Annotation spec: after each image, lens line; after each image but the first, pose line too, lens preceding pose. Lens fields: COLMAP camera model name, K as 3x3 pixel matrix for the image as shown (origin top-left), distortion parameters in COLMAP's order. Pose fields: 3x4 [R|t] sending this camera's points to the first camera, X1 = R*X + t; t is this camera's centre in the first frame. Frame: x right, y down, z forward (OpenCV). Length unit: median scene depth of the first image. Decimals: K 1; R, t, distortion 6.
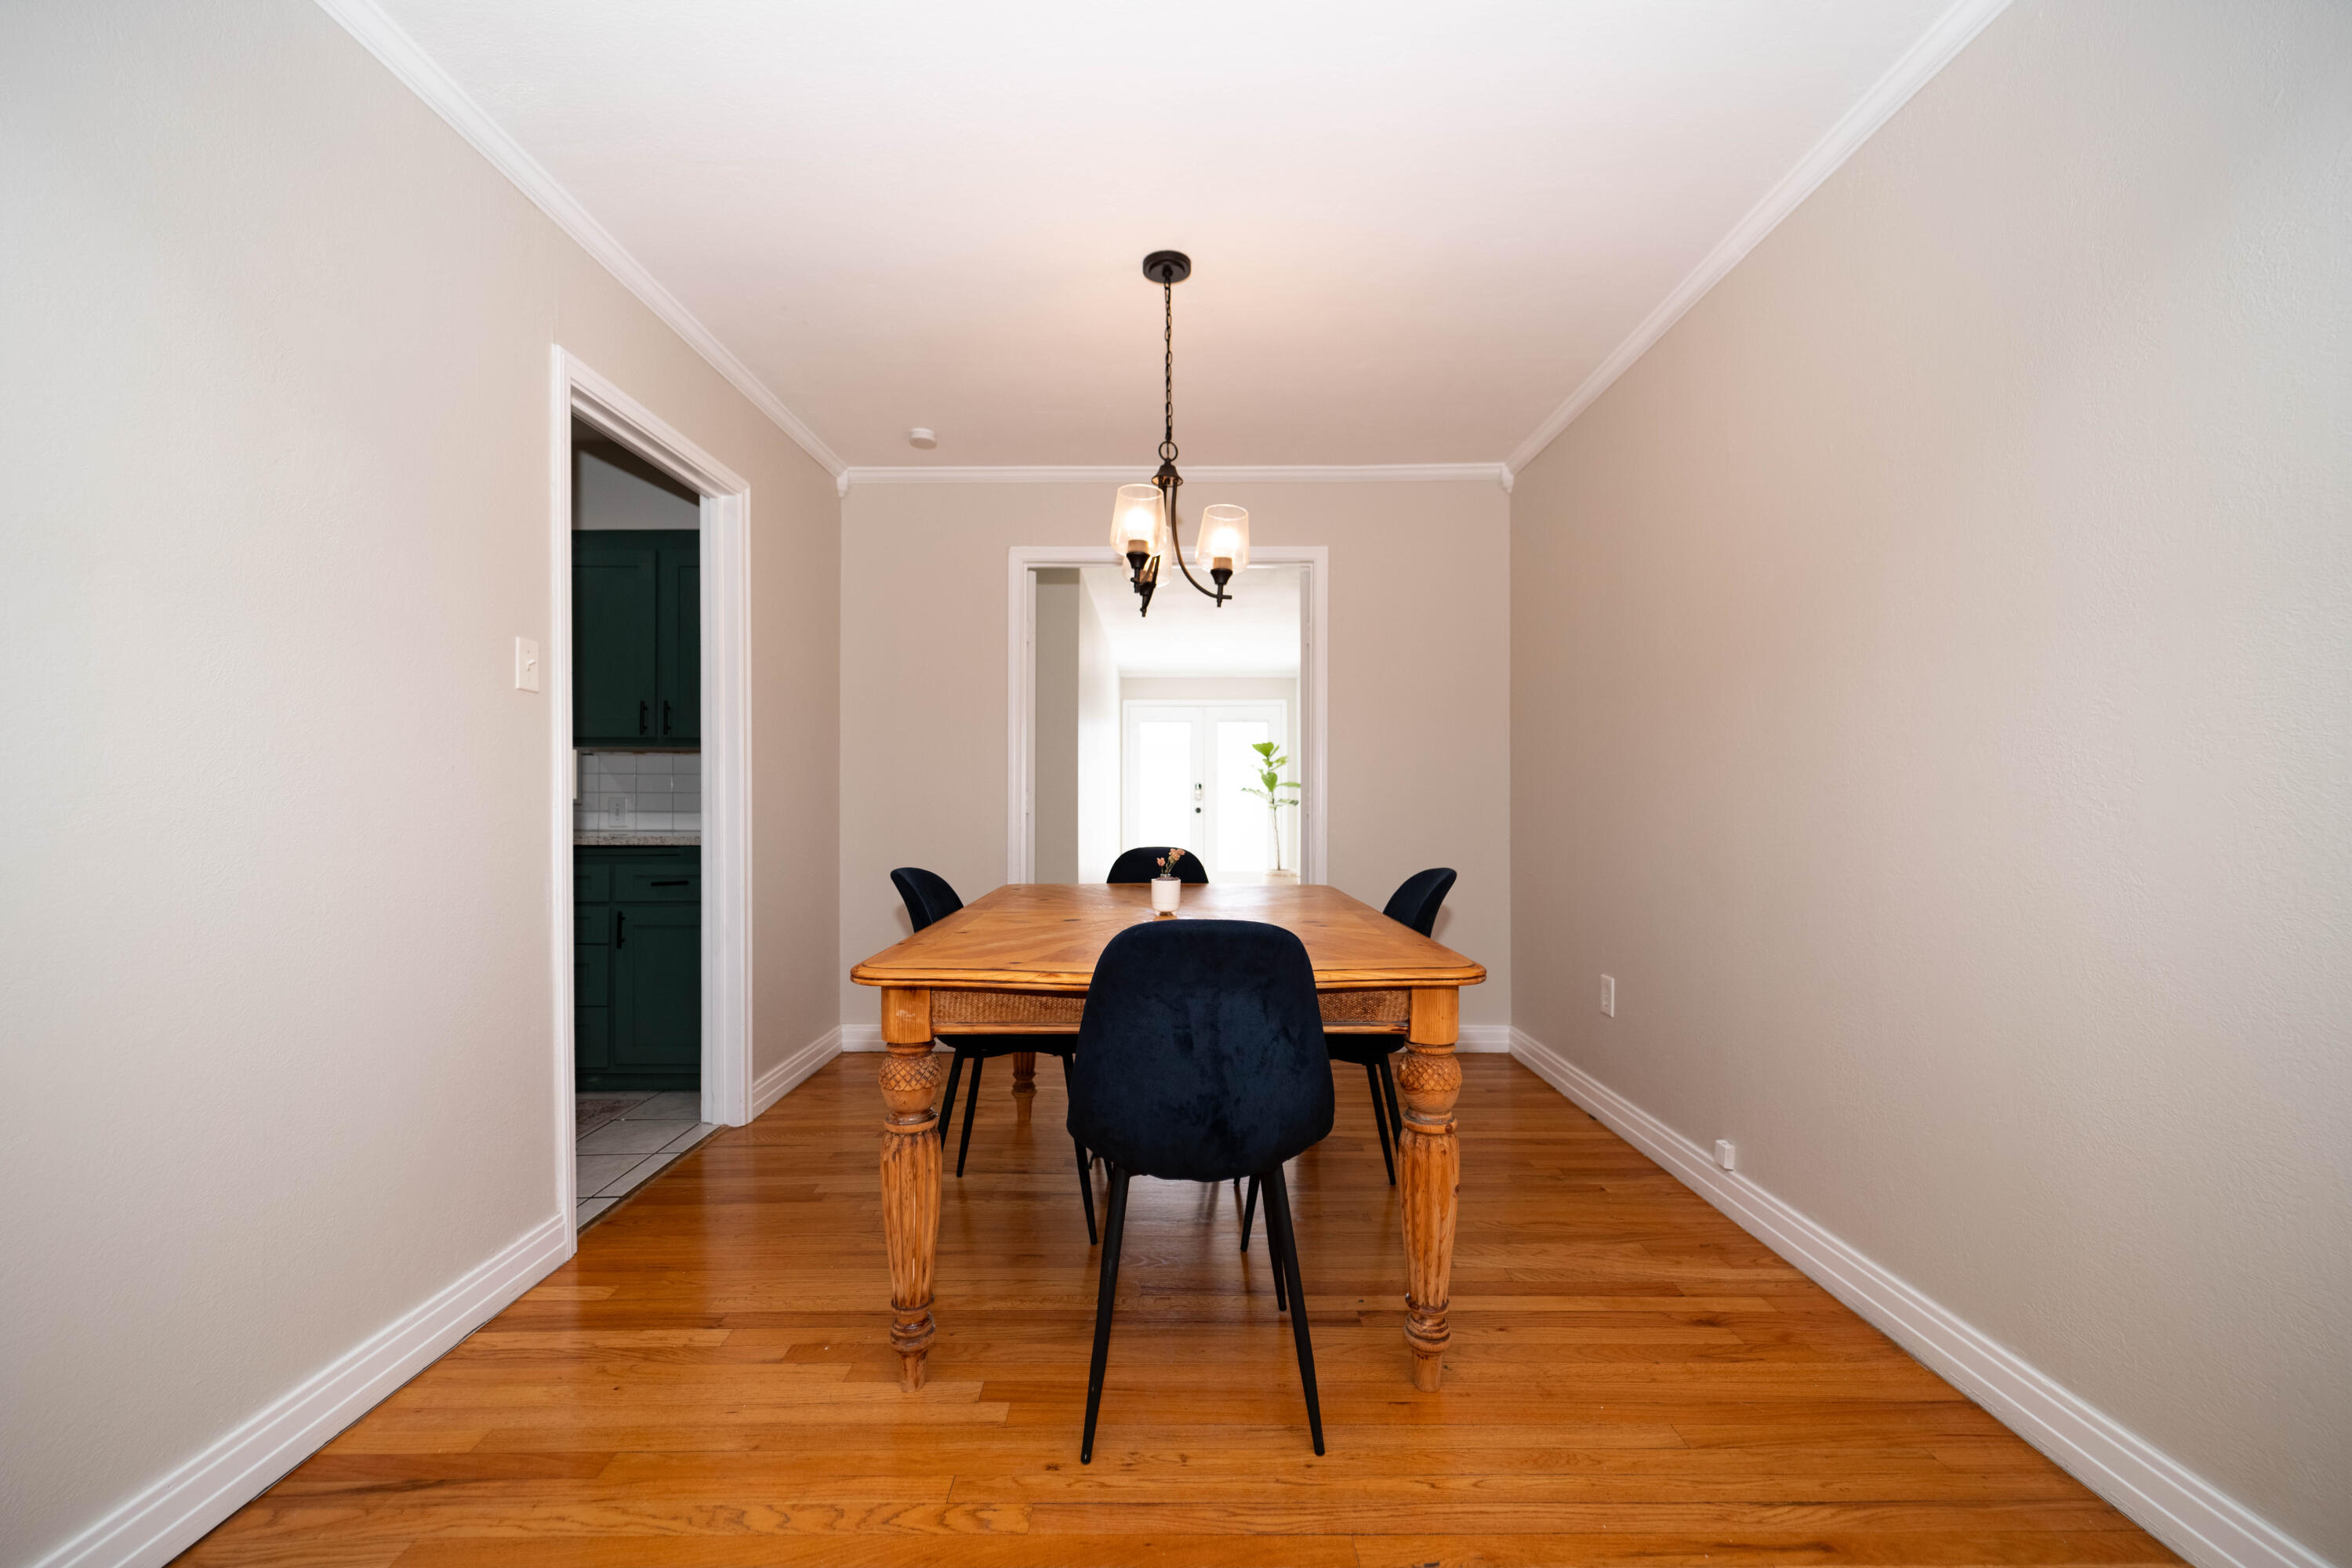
lens RADIAL K [[944.7, 0, 1164.3], [0, 944.7, 801.8], [0, 0, 1]] dist [-0.000983, -0.000387]
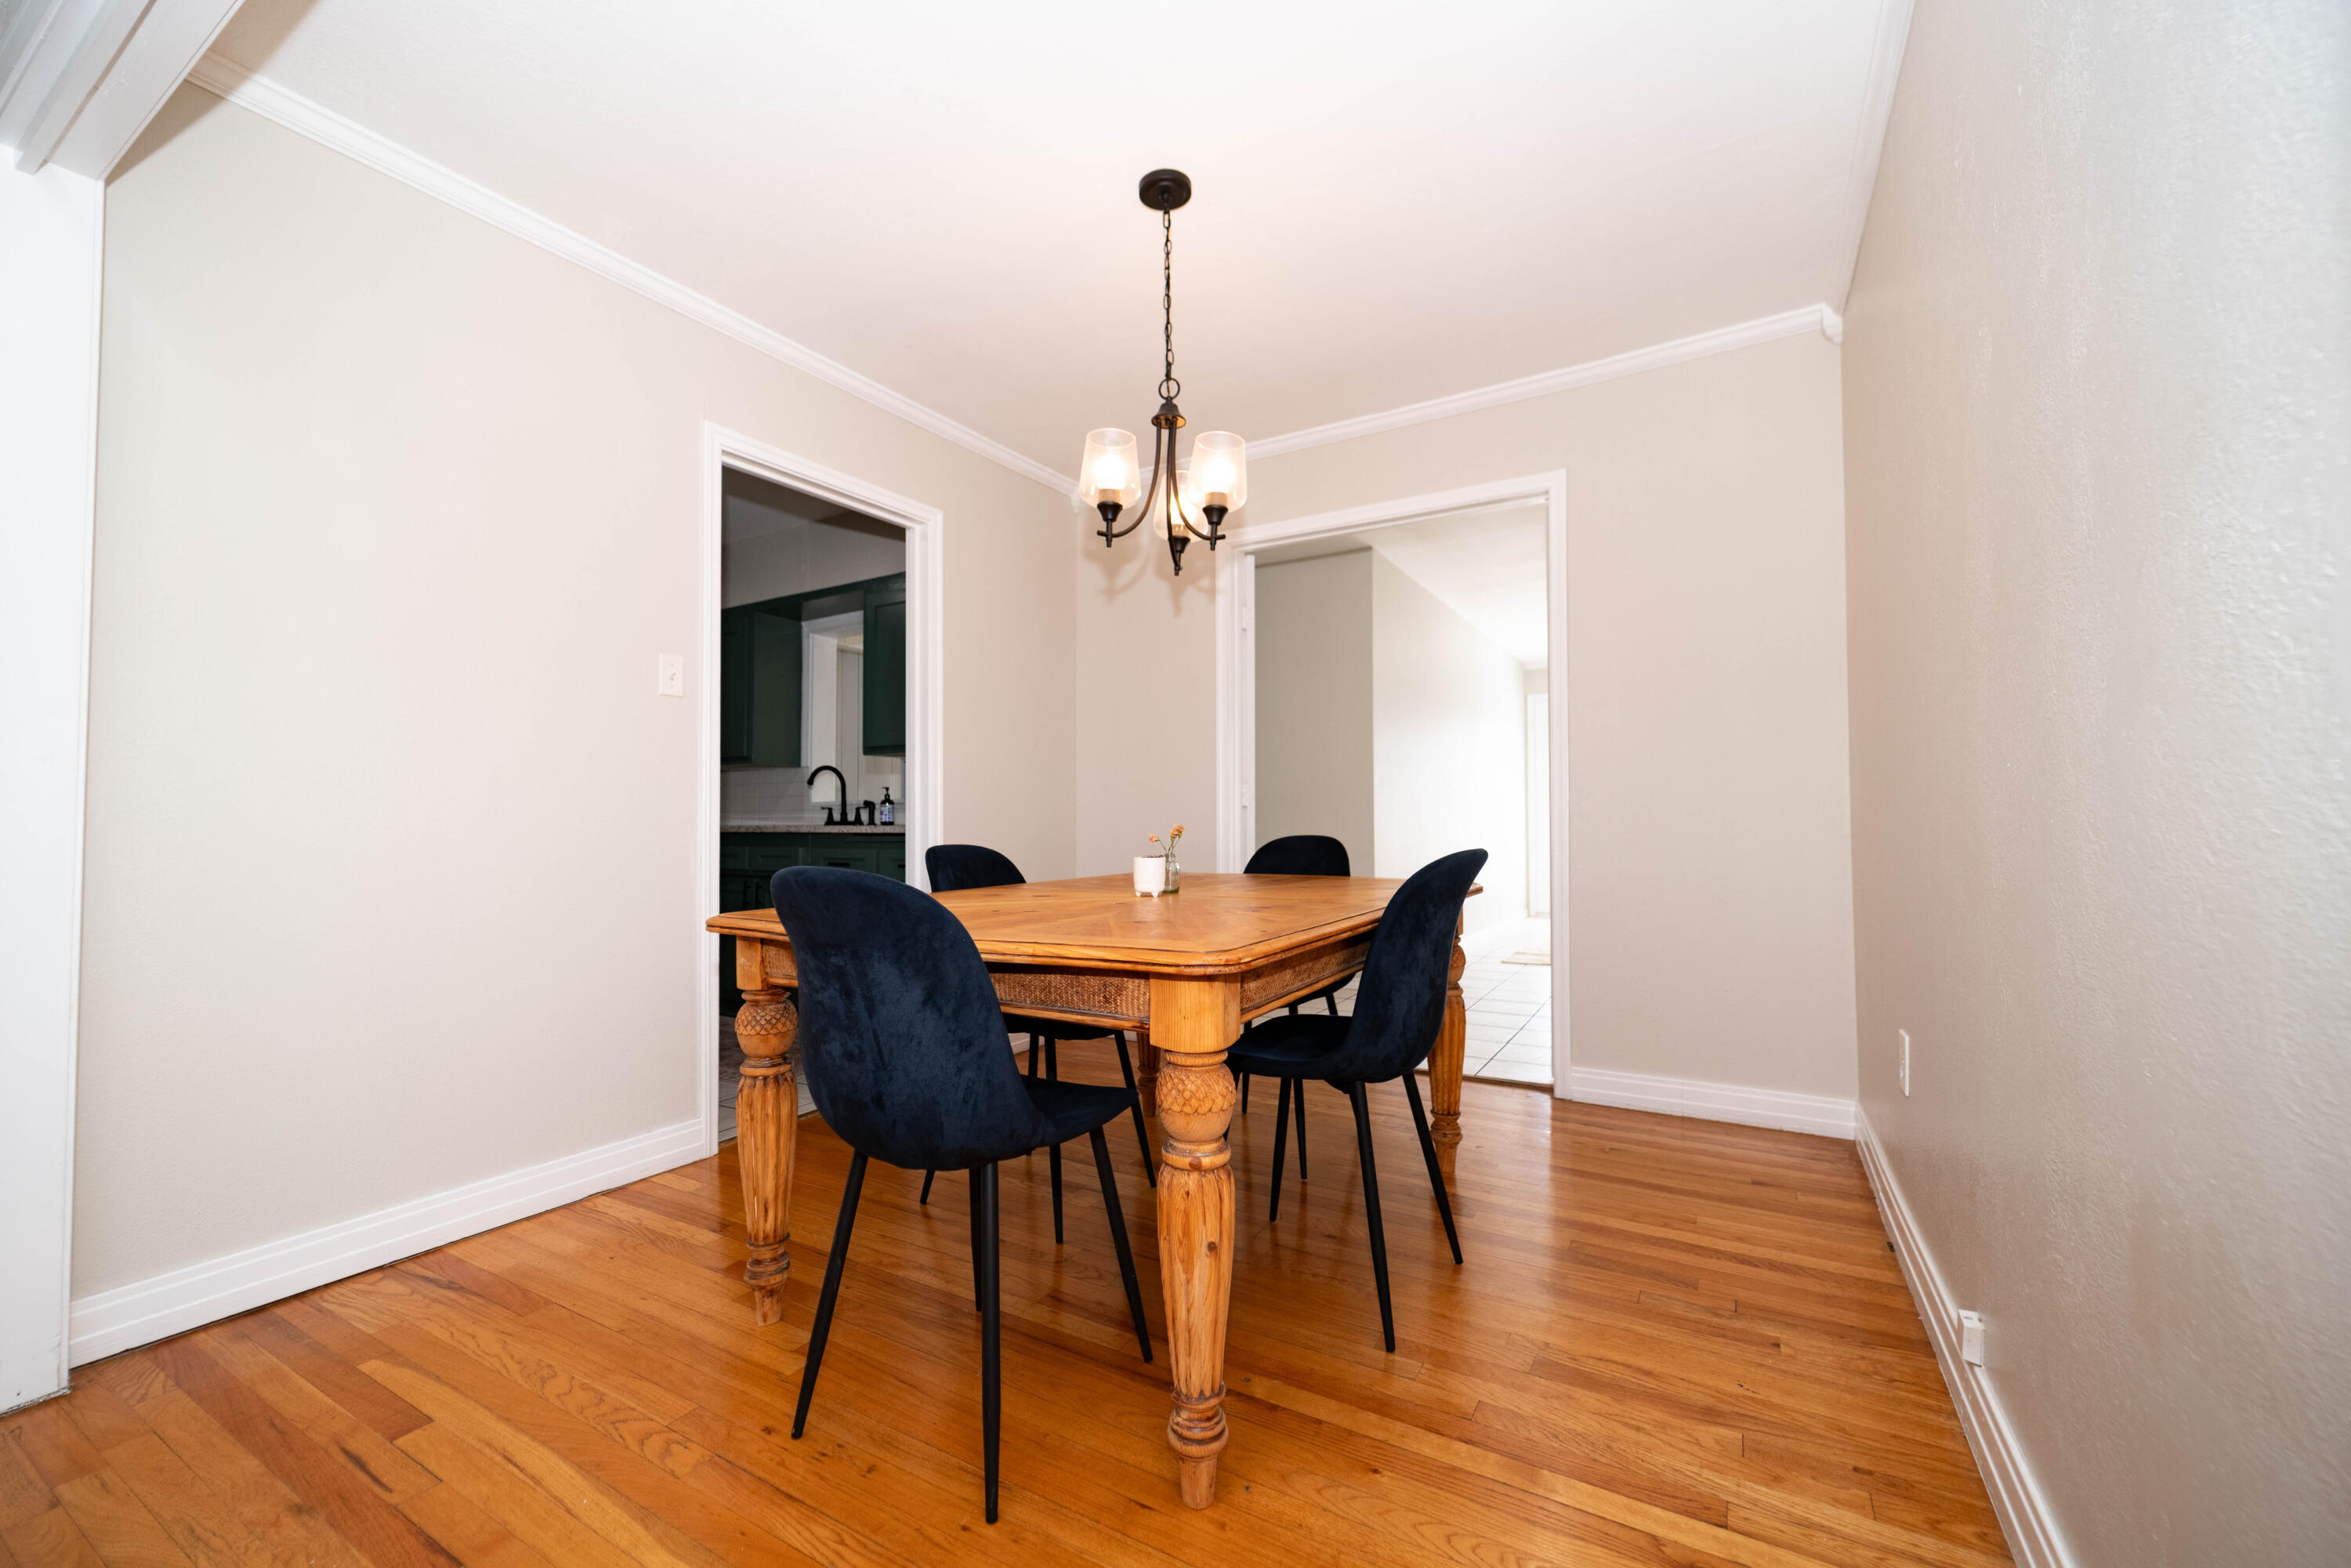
lens RADIAL K [[951.3, 0, 1167.0], [0, 951.3, 792.5], [0, 0, 1]] dist [-0.000942, -0.000447]
pose [[0.858656, -0.017409, -0.512256, 0.506733], [0.004118, 0.999625, -0.027069, 0.047773], [0.512536, 0.021134, 0.858406, 0.235639]]
